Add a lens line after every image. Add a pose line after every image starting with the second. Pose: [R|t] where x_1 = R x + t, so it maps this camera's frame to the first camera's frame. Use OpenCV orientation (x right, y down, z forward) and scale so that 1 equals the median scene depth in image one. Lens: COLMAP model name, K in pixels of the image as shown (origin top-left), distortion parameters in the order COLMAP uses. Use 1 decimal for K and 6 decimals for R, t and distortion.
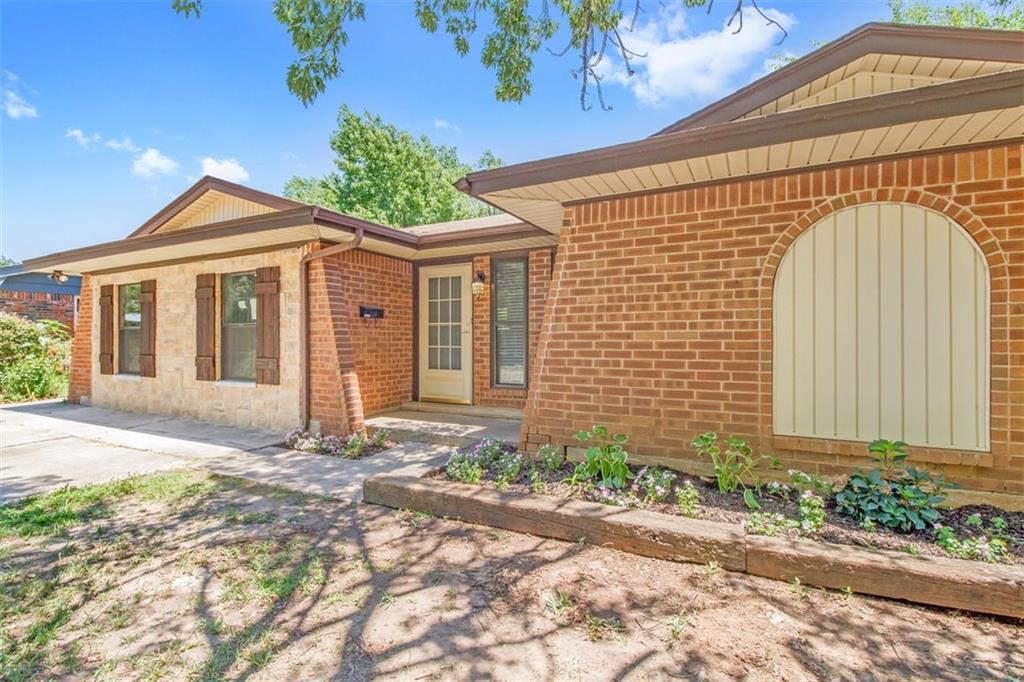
lens RADIAL K [[476.7, 0, 510.9], [0, 476.7, 337.0], [0, 0, 1]] dist [0.007429, -0.009602]
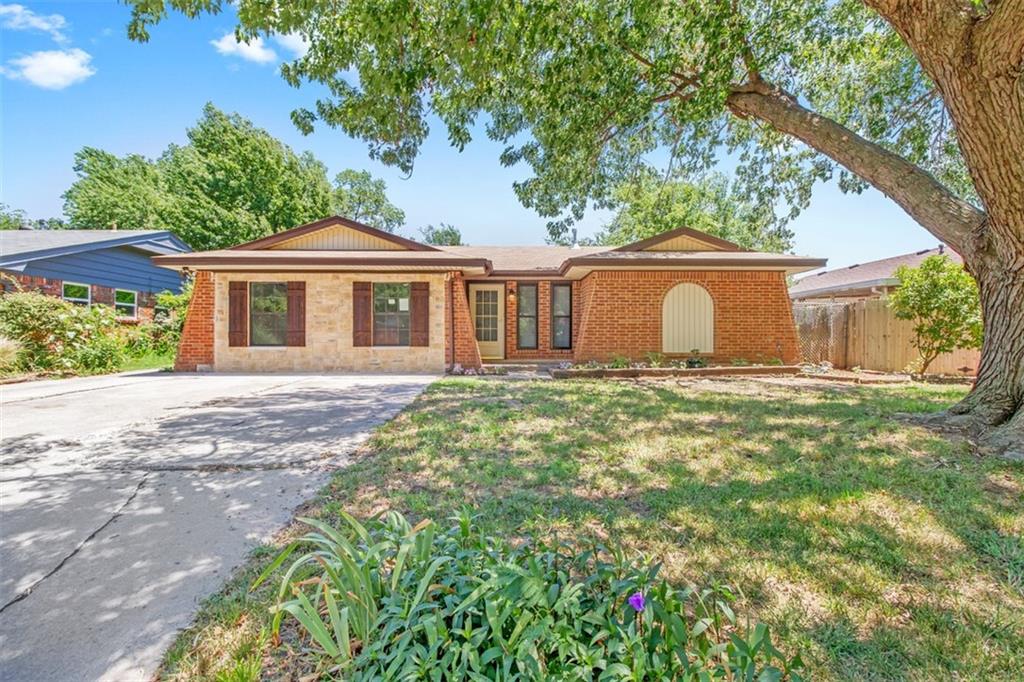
lens RADIAL K [[476.7, 0, 514.0], [0, 476.7, 342.0], [0, 0, 1]] dist [0.007429, -0.009602]
pose [[0.883824, 0.002606, 0.467813, -0.981833], [-0.005357, 0.999975, 0.004551, 0.067941], [-0.467789, -0.006528, 0.883816, -0.727616]]
